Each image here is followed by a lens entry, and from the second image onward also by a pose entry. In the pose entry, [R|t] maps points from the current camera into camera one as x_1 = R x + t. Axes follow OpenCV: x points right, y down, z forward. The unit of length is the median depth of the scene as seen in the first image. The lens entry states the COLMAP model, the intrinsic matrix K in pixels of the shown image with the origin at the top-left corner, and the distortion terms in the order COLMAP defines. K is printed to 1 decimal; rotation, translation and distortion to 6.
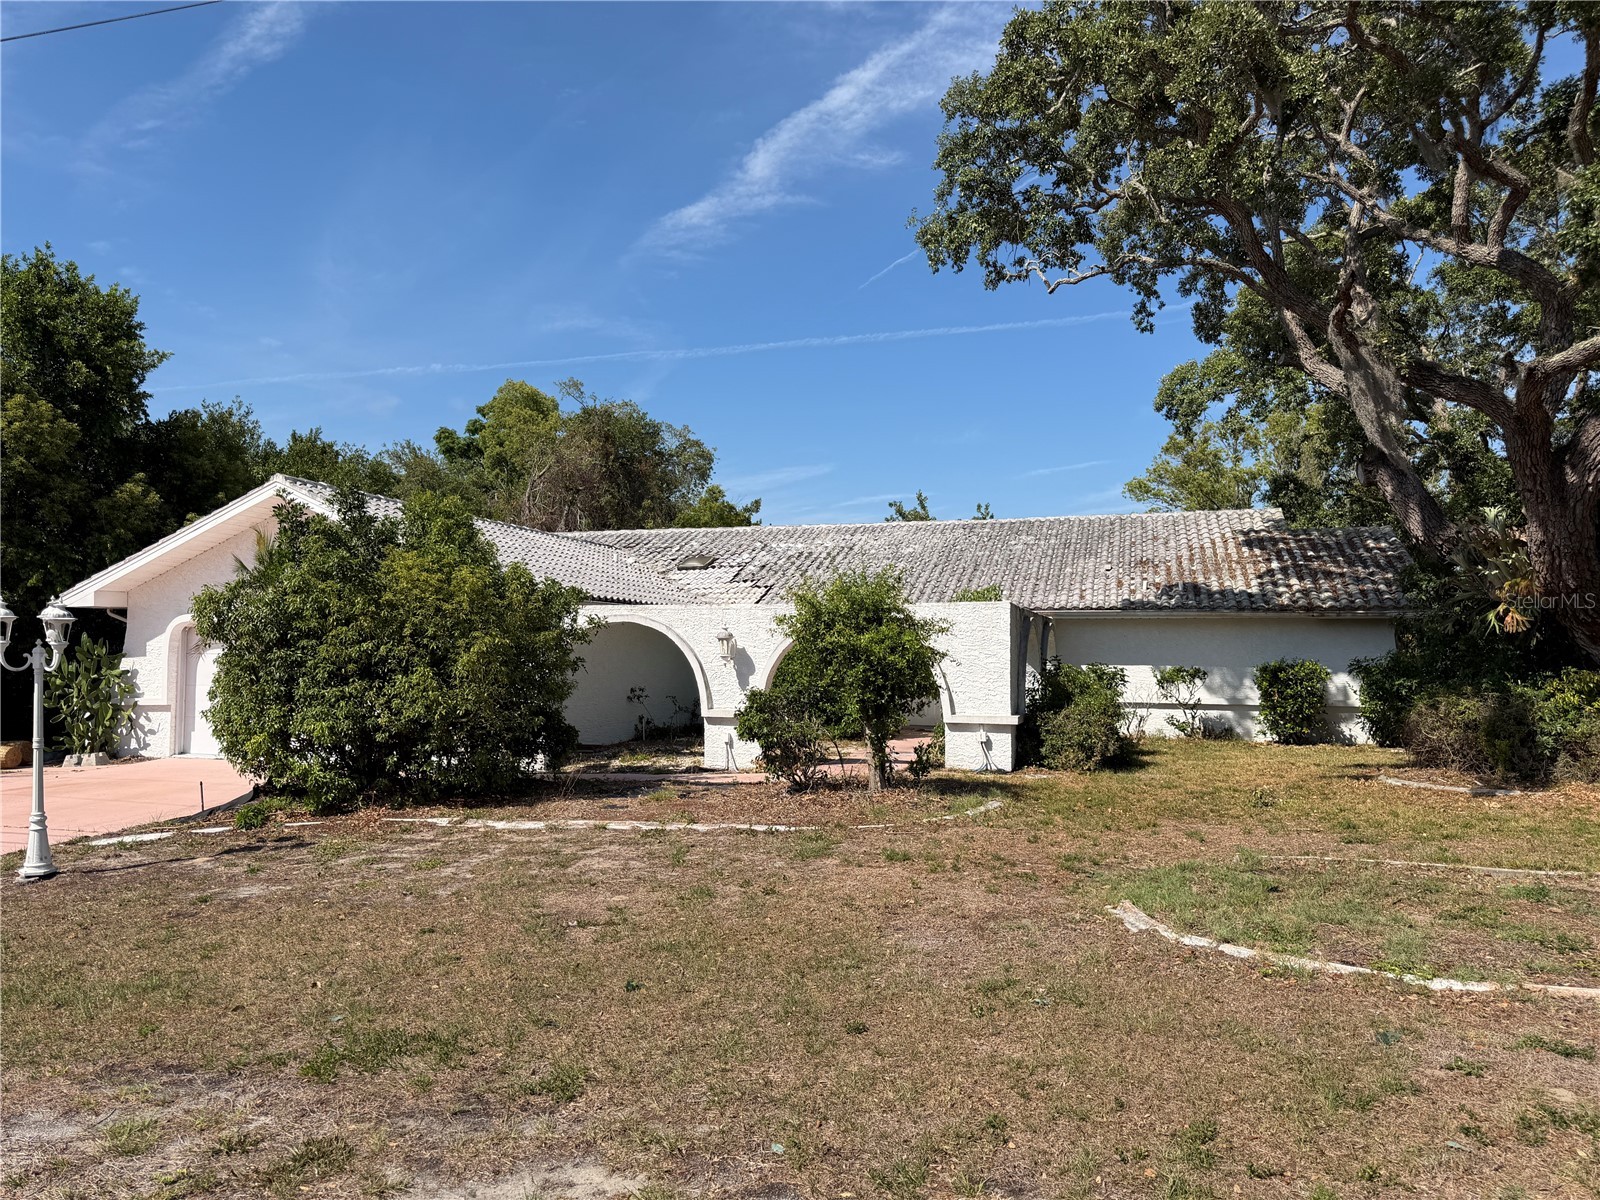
lens RADIAL K [[1112.6, 0, 814.0], [0, 1112.6, 601.0], [0, 0, 1]] dist [0.040844, -0.038191]
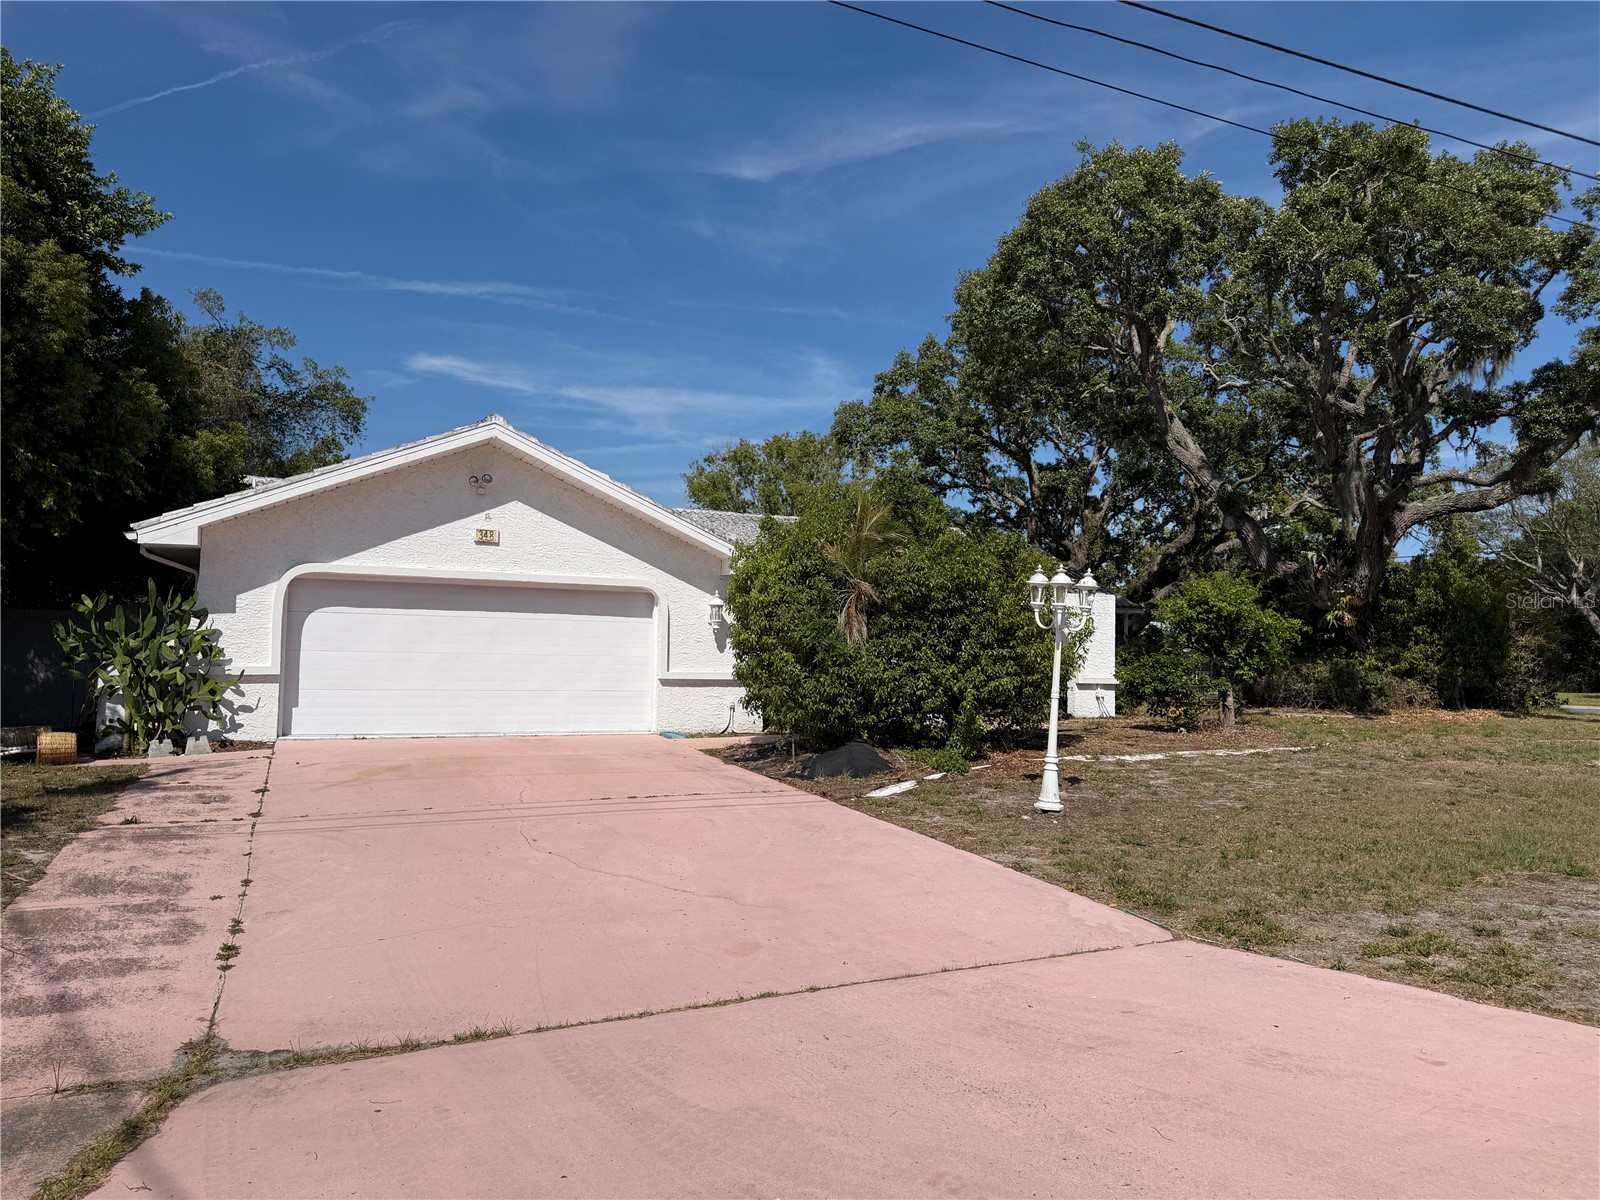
lens RADIAL K [[1112.6, 0, 800.0], [0, 1112.6, 600.8], [0, 0, 1]] dist [0.040844, -0.038191]
pose [[0.765772, 0.035427, 0.642136, -1.173001], [-0.053025, 0.998560, 0.008144, 0.019931], [-0.640922, -0.040286, 0.766548, 0.219178]]
